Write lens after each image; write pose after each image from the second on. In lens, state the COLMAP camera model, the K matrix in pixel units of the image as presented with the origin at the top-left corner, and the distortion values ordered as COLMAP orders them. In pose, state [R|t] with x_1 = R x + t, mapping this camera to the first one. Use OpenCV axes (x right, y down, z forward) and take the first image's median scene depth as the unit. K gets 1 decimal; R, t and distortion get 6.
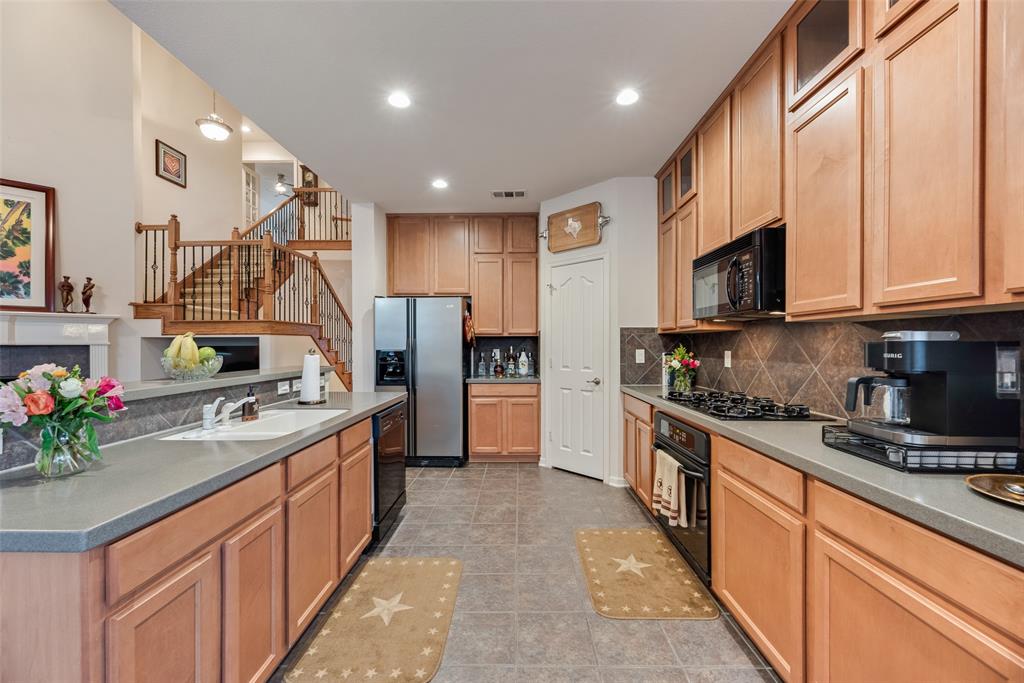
lens RADIAL K [[413.6, 0, 513.4], [0, 413.6, 342.6], [0, 0, 1]] dist [0.003058, -0.000406]
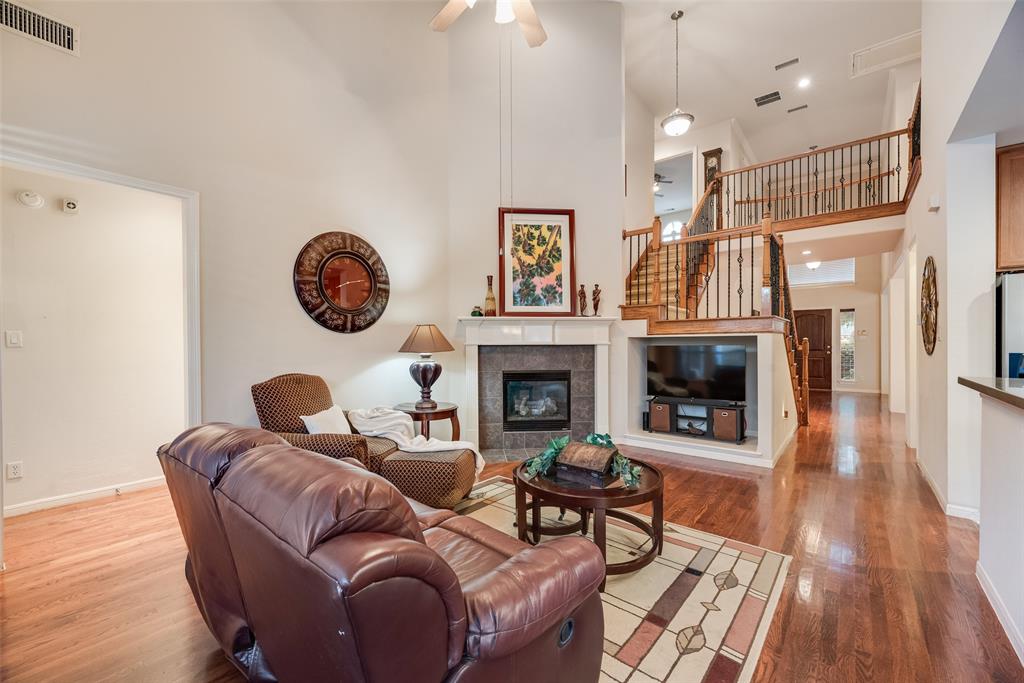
lens RADIAL K [[413.6, 0, 515.8], [0, 413.6, 344.7], [0, 0, 1]] dist [0.003058, -0.000406]
pose [[0.772132, 0.000471, -0.635462, -0.504443], [0.006226, 0.999946, 0.008305, -0.005158], [0.635431, -0.010369, 0.772088, -0.002004]]
